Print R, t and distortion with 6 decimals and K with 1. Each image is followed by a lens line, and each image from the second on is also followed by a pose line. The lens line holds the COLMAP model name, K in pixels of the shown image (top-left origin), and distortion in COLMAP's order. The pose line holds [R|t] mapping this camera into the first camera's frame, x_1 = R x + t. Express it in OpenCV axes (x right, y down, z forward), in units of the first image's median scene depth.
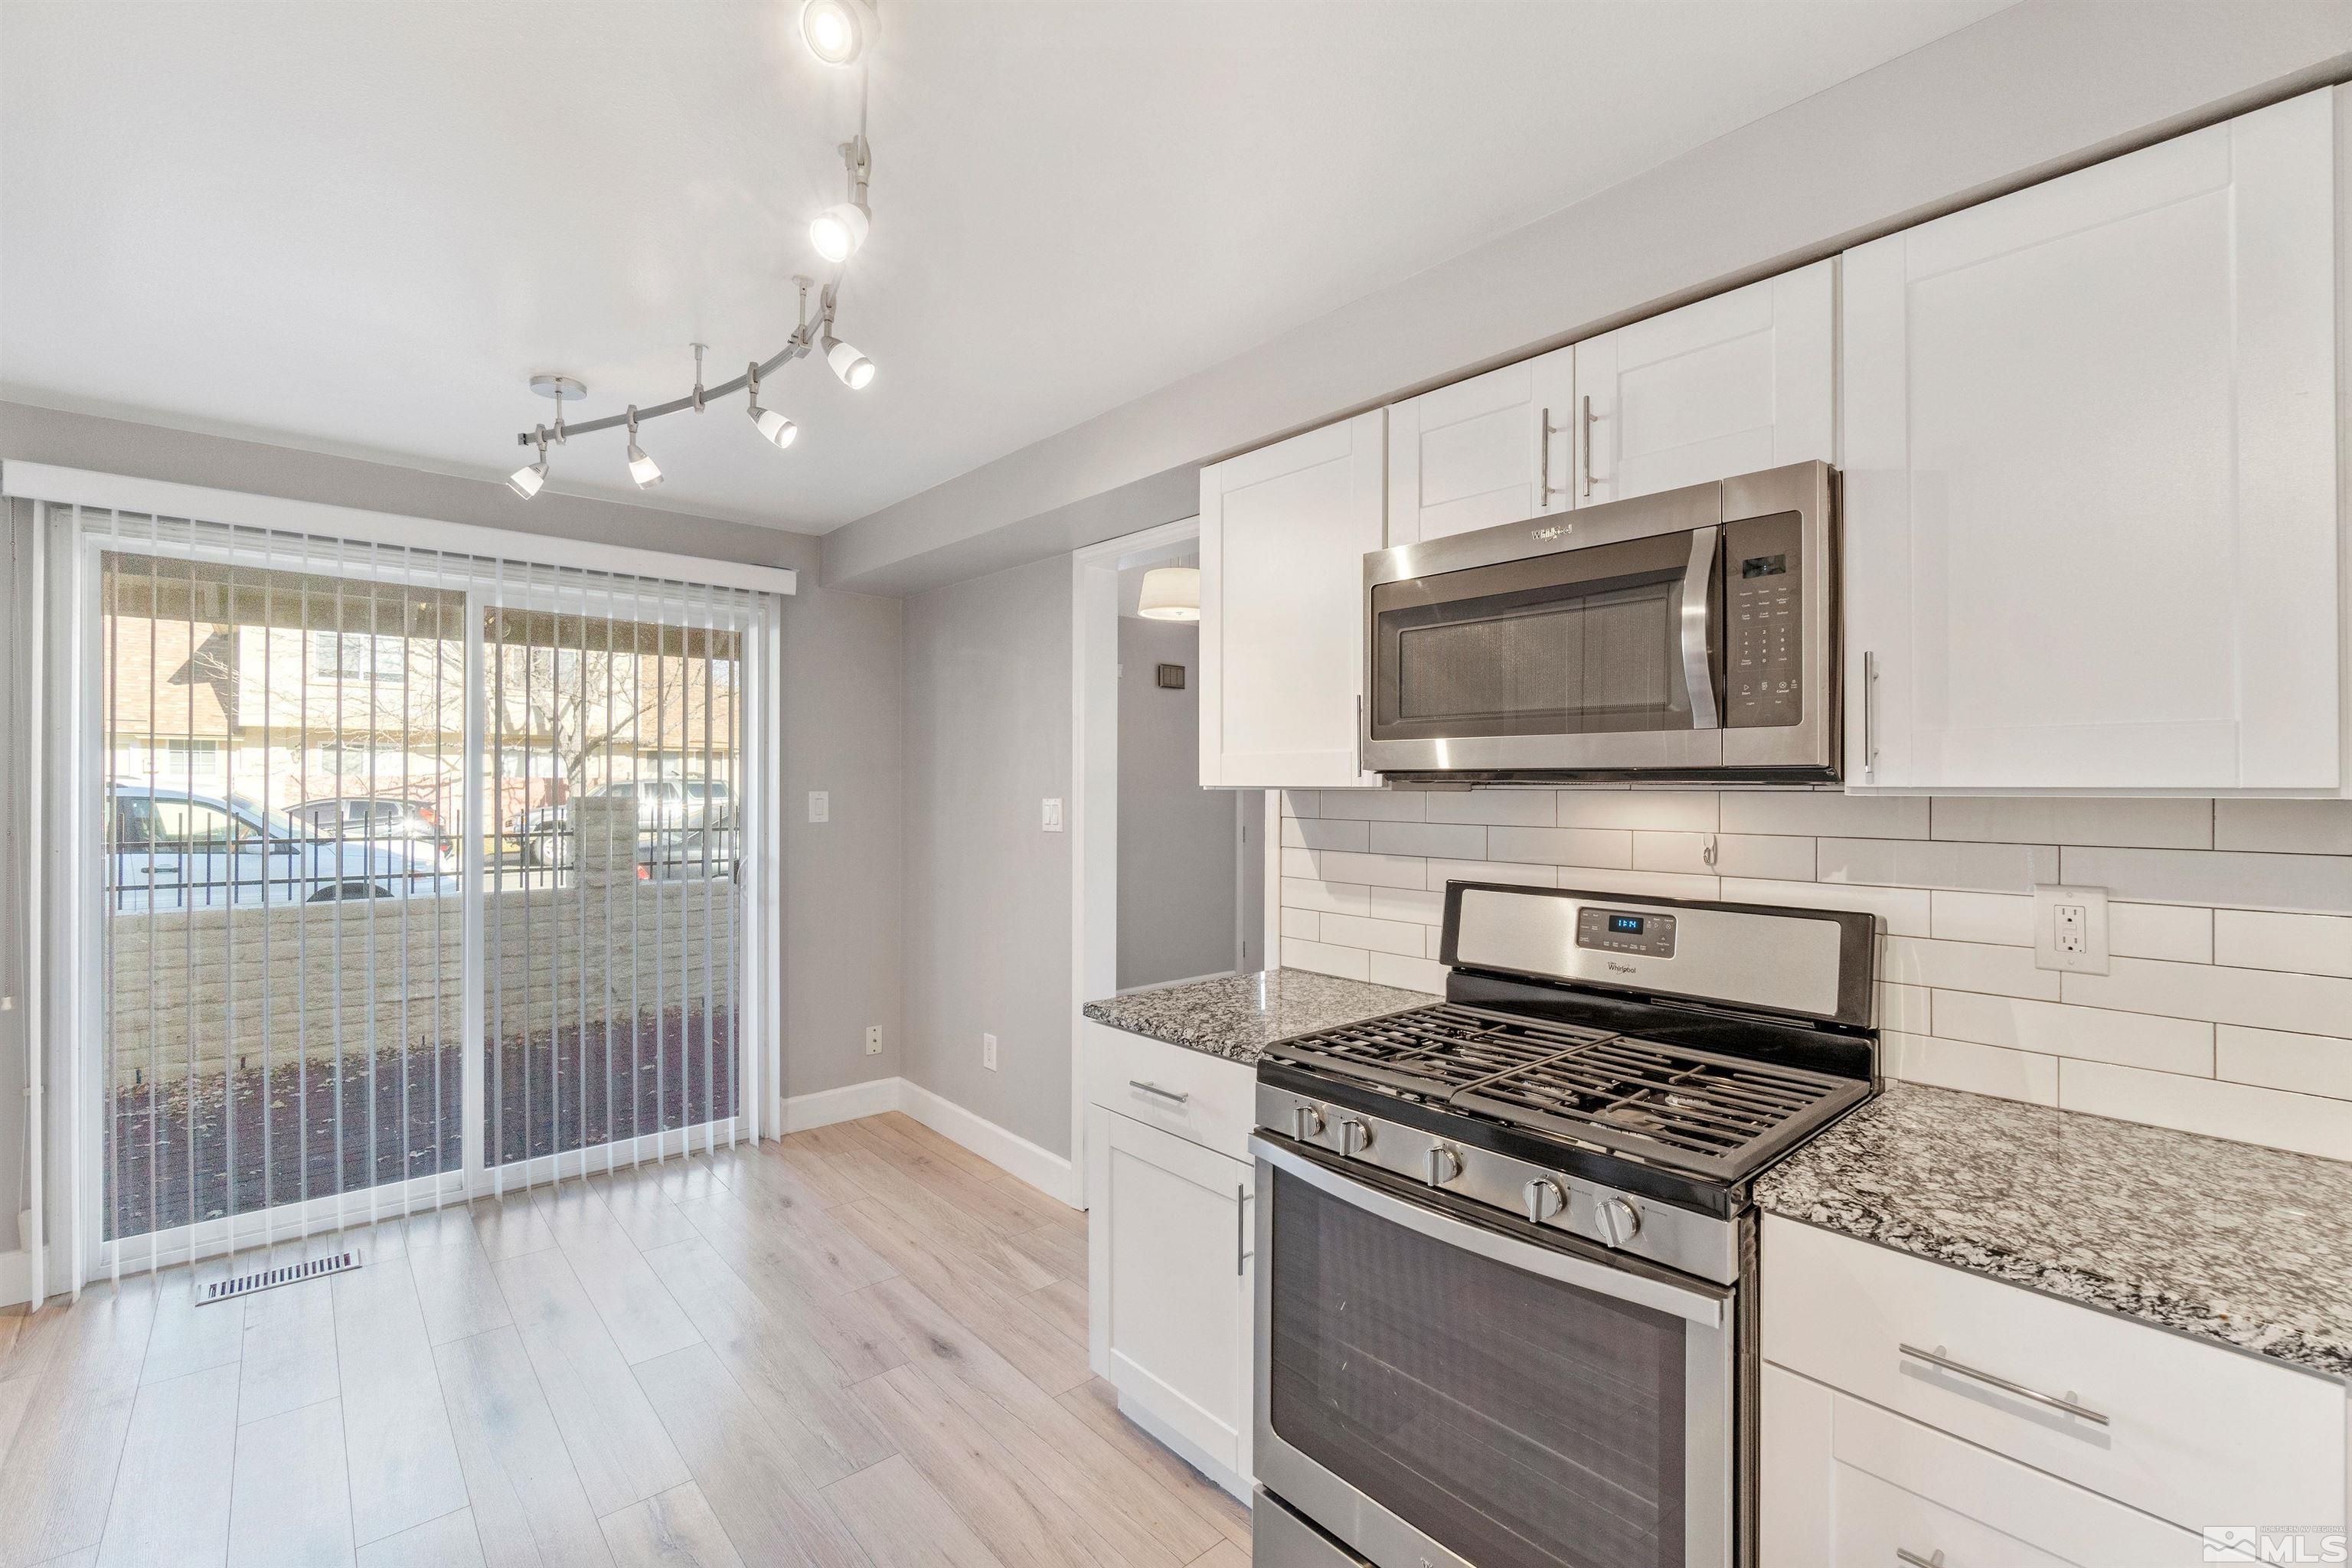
lens RADIAL K [[1018.2, 0, 1157.2], [0, 1018.2, 784.0], [0, 0, 1]] dist [-0.004019, -0.000827]
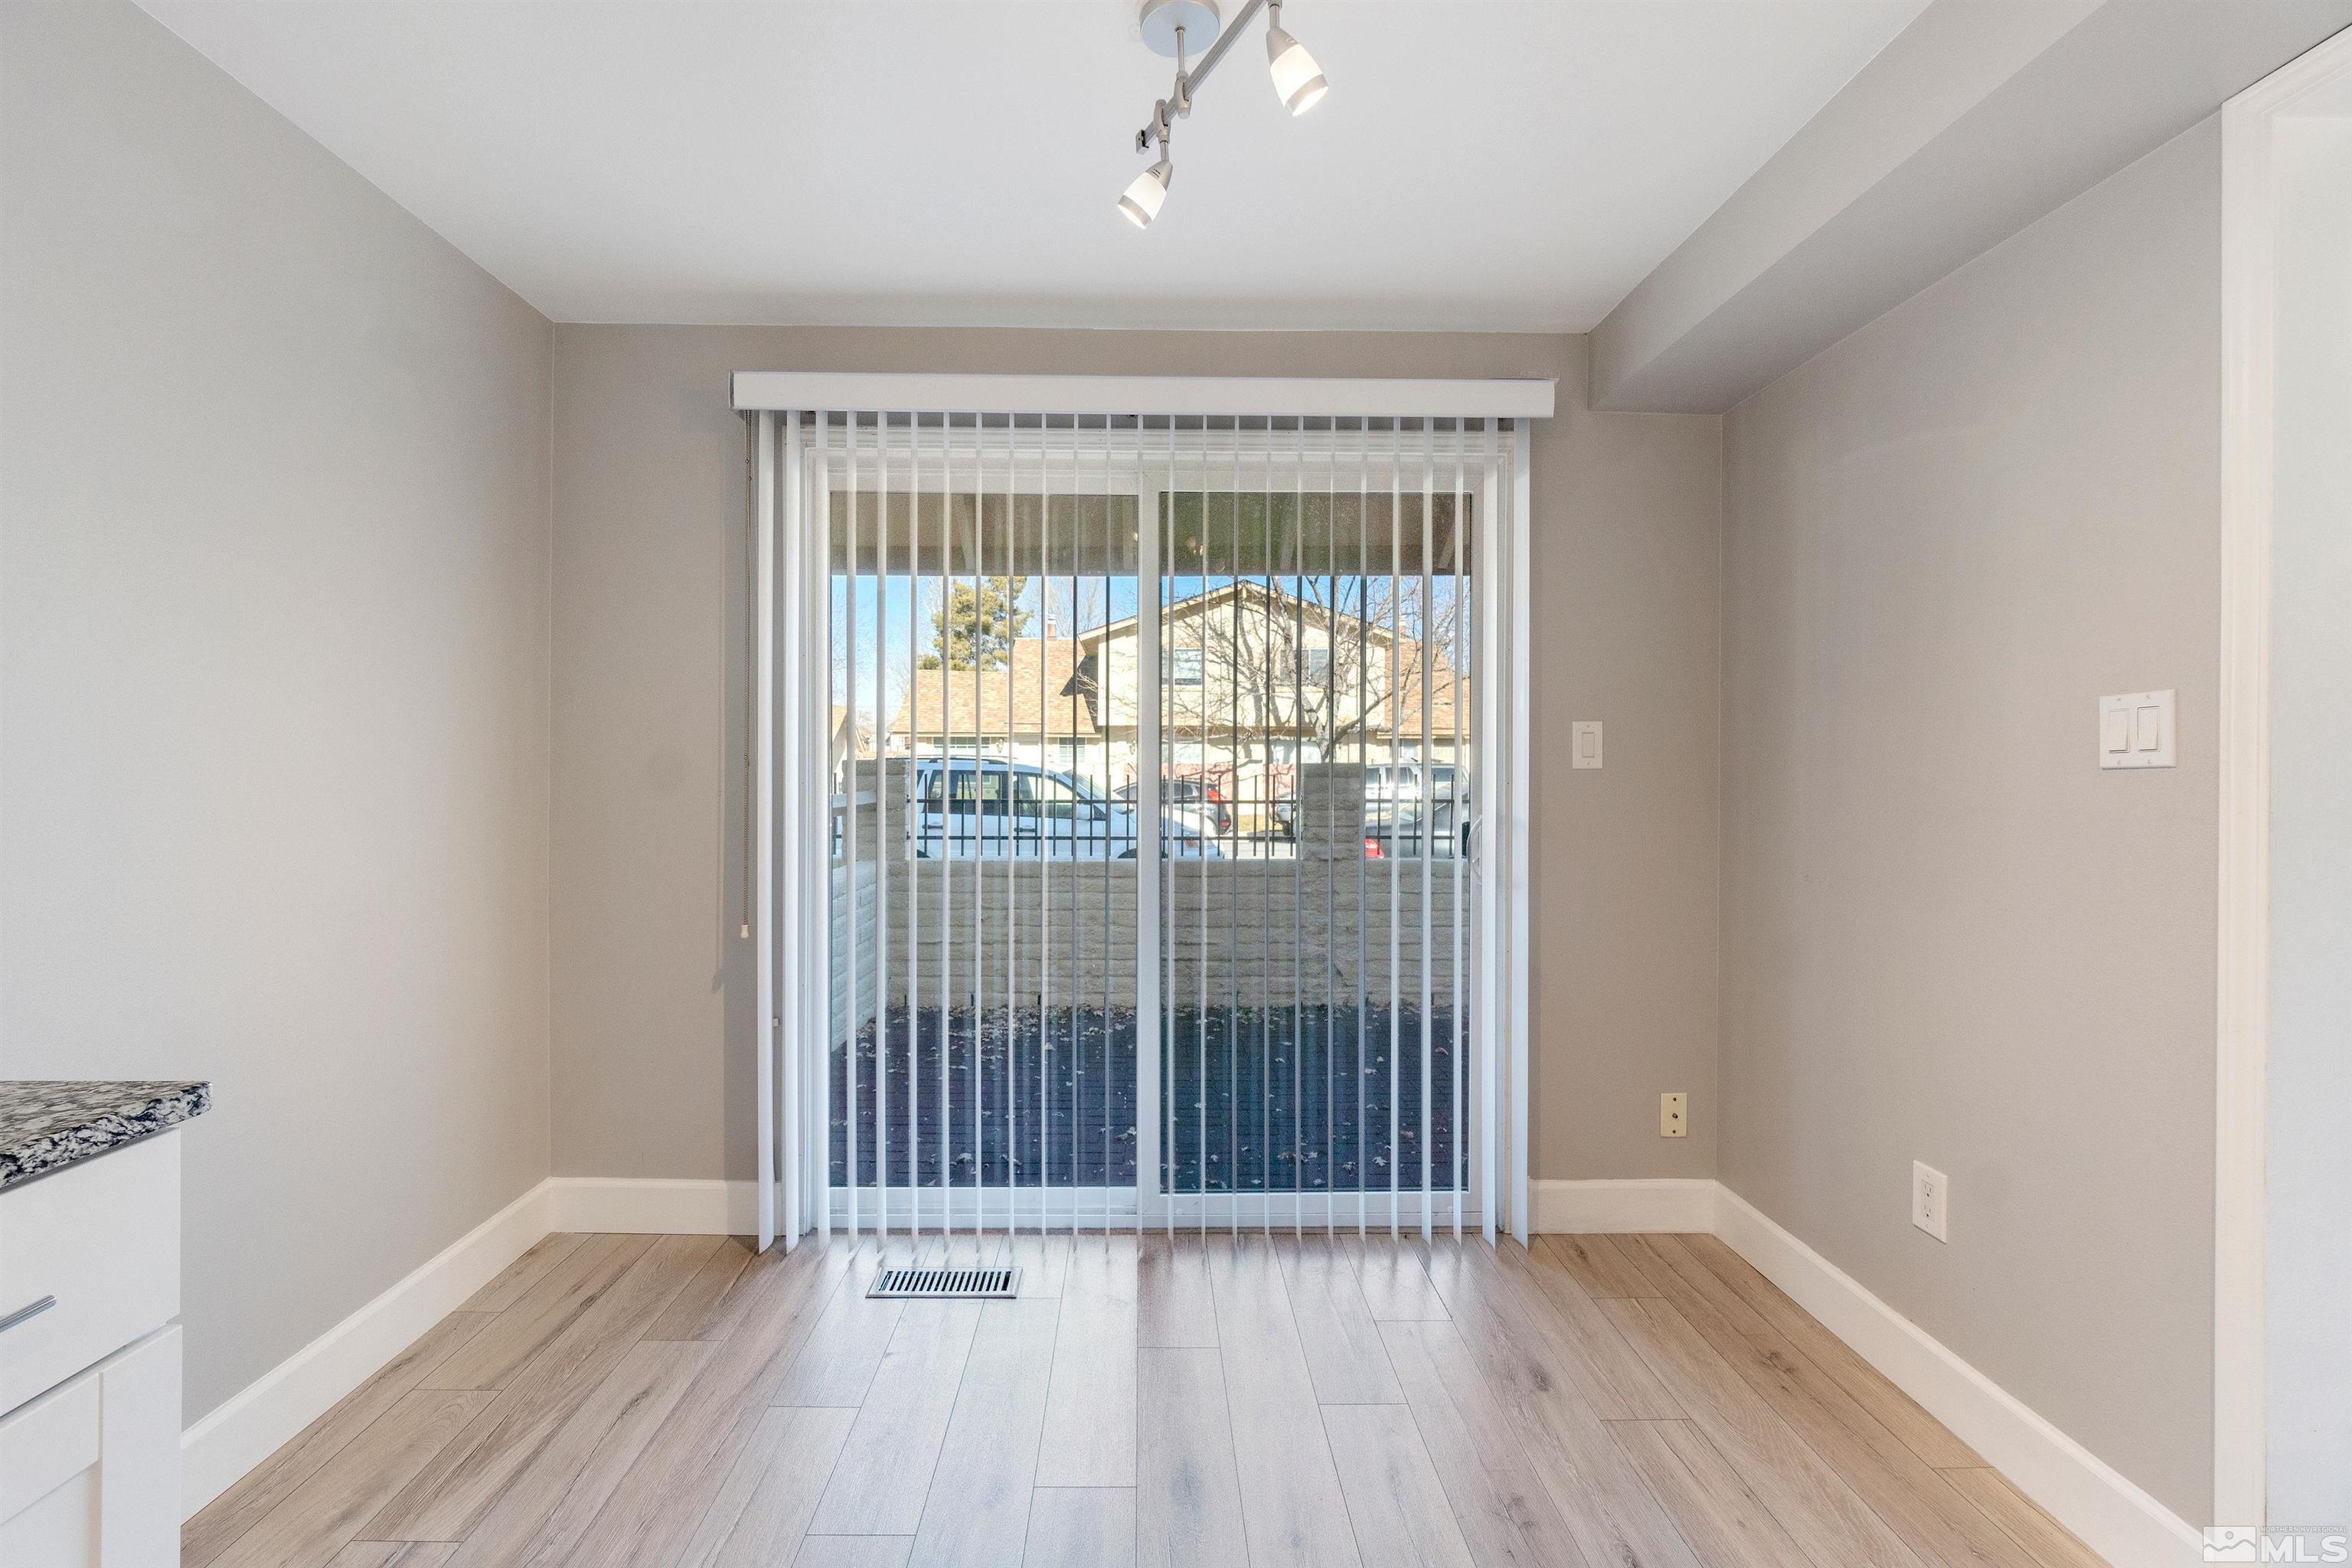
lens RADIAL K [[1018.2, 0, 1156.3], [0, 1018.2, 780.3], [0, 0, 1]] dist [-0.004019, -0.000827]
pose [[0.767412, 0.003794, -0.641143, -0.134232], [-0.002196, 0.999992, 0.003288, 0.046532], [0.641151, -0.001115, 0.767414, 0.341510]]
